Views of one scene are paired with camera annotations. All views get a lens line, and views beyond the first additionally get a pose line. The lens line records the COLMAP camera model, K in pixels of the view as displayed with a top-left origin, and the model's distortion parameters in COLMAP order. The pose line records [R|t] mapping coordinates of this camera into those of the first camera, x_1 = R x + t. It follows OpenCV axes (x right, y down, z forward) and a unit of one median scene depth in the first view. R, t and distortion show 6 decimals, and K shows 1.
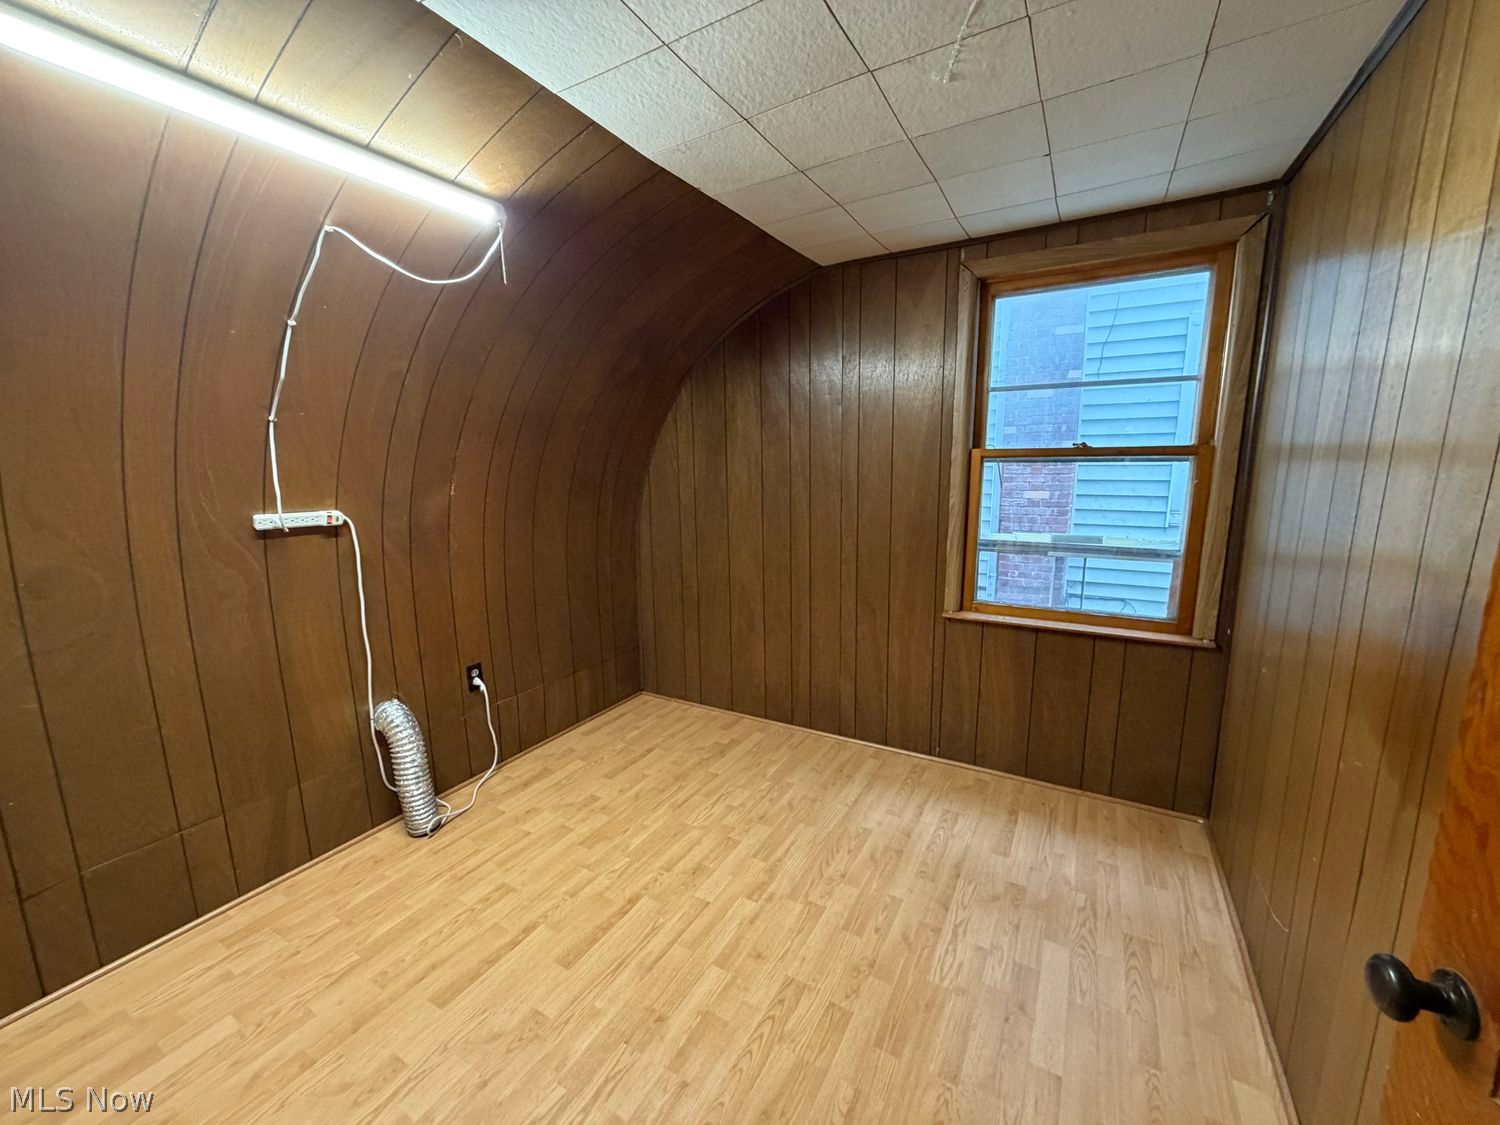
lens RADIAL K [[597.1, 0, 746.7], [0, 597.1, 563.9], [0, 0, 1]] dist [0.001706, 0.000545]
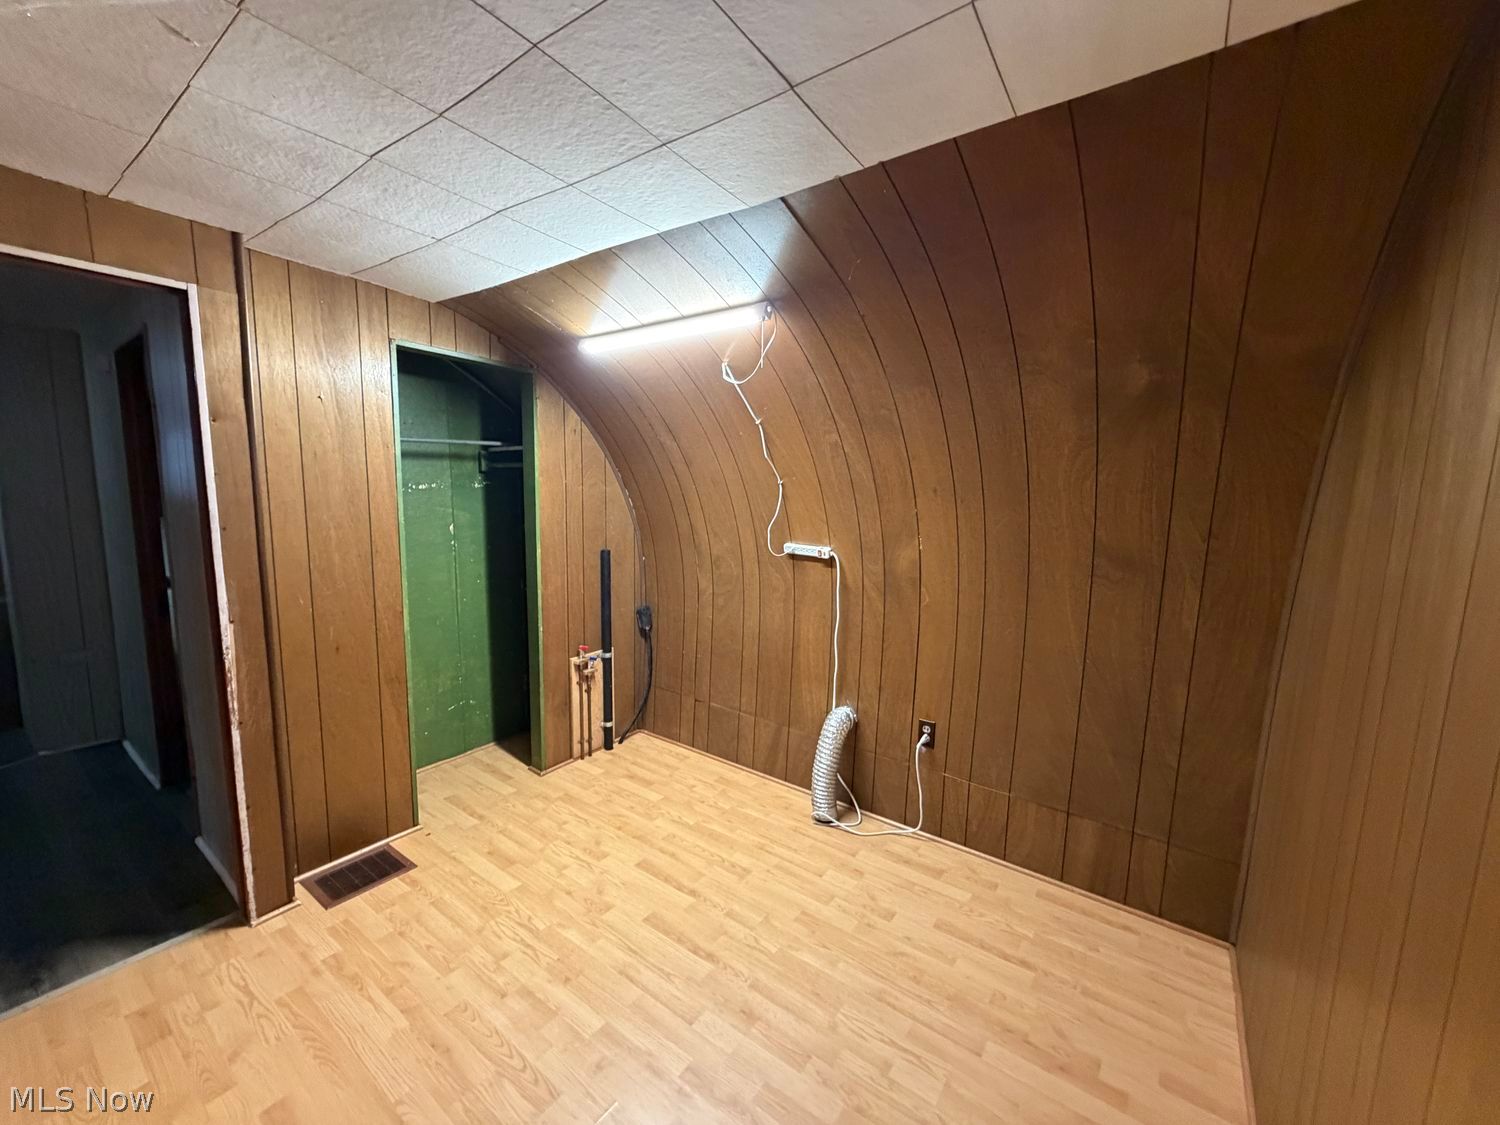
lens RADIAL K [[597.1, 0, 745.9], [0, 597.1, 565.1], [0, 0, 1]] dist [0.001706, 0.000545]
pose [[-0.104672, 0.135469, -0.985237, 0.684828], [-0.195700, 0.968503, 0.153960, -0.232462], [0.975062, 0.208926, -0.074864, 0.975645]]
